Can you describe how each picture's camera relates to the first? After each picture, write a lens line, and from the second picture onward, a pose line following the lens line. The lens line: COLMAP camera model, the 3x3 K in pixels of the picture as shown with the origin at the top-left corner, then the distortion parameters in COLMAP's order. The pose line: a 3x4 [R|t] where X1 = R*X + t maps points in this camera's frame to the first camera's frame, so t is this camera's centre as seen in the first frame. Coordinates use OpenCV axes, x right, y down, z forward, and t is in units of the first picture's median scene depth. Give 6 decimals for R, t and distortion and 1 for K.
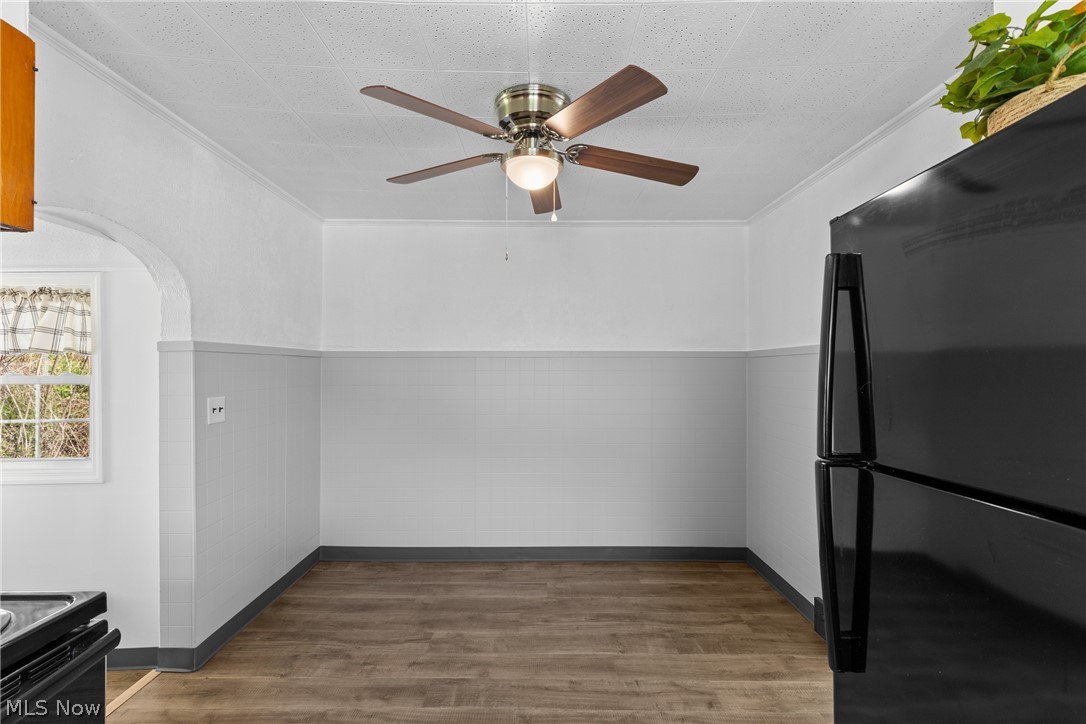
lens RADIAL K [[493.7, 0, 541.0], [0, 493.7, 362.3], [0, 0, 1]] dist [0.001642, 0.001814]
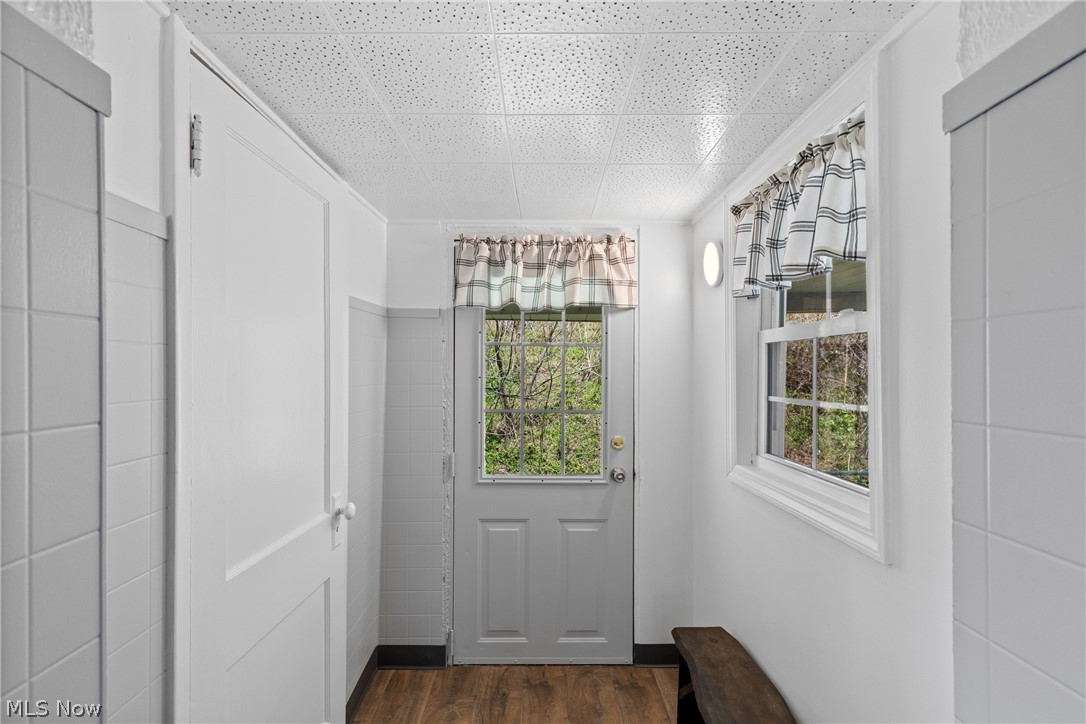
lens RADIAL K [[493.7, 0, 541.2], [0, 493.7, 366.0], [0, 0, 1]] dist [0.001642, 0.001814]
pose [[0.002877, -0.006643, -0.999974, -0.478003], [-0.001413, 0.999977, -0.006647, 0.082711], [0.999995, 0.001432, 0.002867, 0.716010]]
